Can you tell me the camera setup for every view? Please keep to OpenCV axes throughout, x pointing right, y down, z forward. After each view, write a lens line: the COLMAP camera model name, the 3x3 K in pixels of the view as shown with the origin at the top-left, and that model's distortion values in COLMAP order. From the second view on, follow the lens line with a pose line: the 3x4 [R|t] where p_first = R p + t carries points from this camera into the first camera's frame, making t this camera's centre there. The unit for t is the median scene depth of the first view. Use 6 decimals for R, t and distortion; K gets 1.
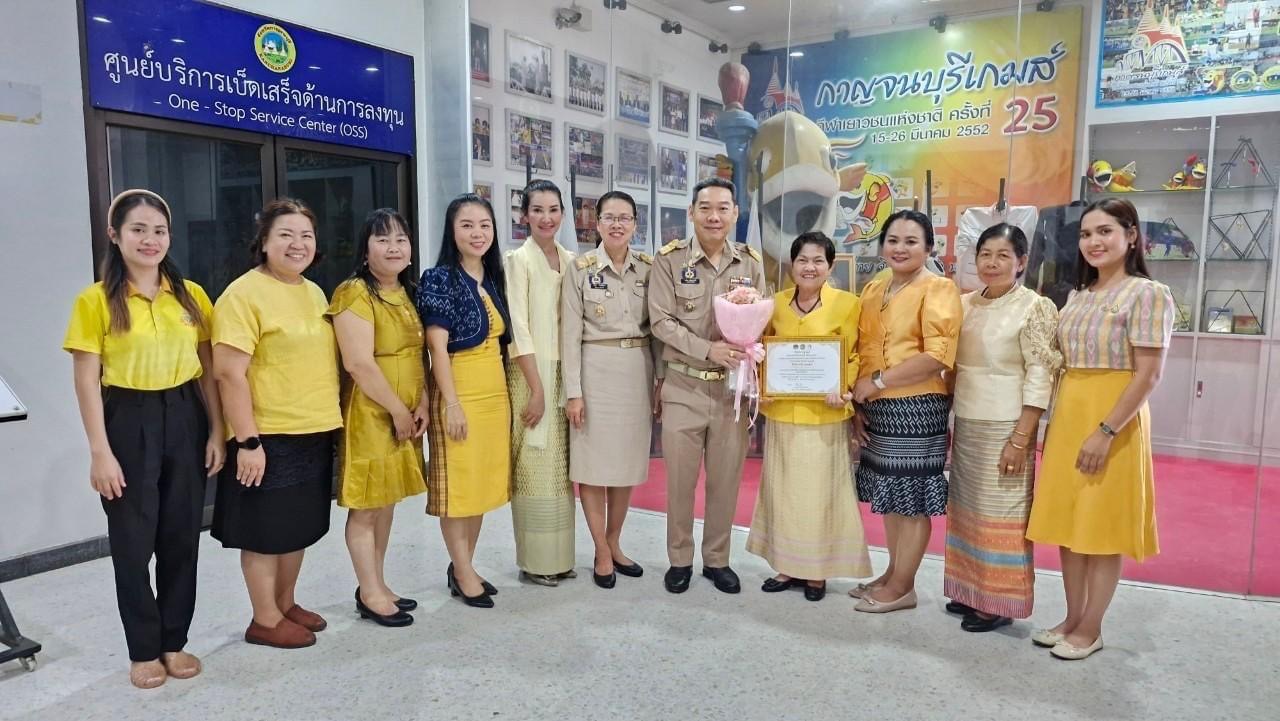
lens RADIAL K [[927.6, 0, 633.2], [0, 927.6, 364.5], [0, 0, 1]] dist [0.117412, -0.130526]
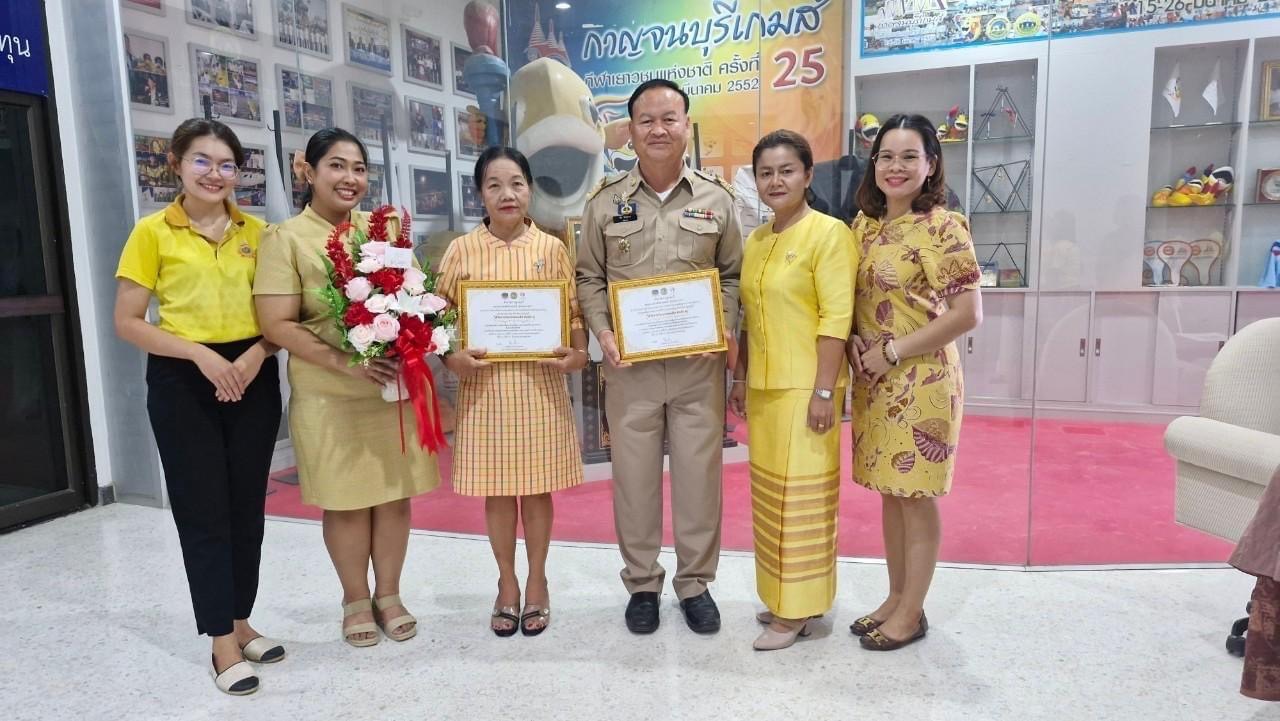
lens RADIAL K [[888.1, 0, 640.0], [0, 888.1, 360.5], [0, 0, 1]] dist [0.078219, -0.068997]
pose [[0.980969, -0.054507, 0.186359, 0.080041], [0.051044, 0.998424, 0.023334, 0.002721], [-0.187337, -0.013378, 0.982205, 0.140981]]
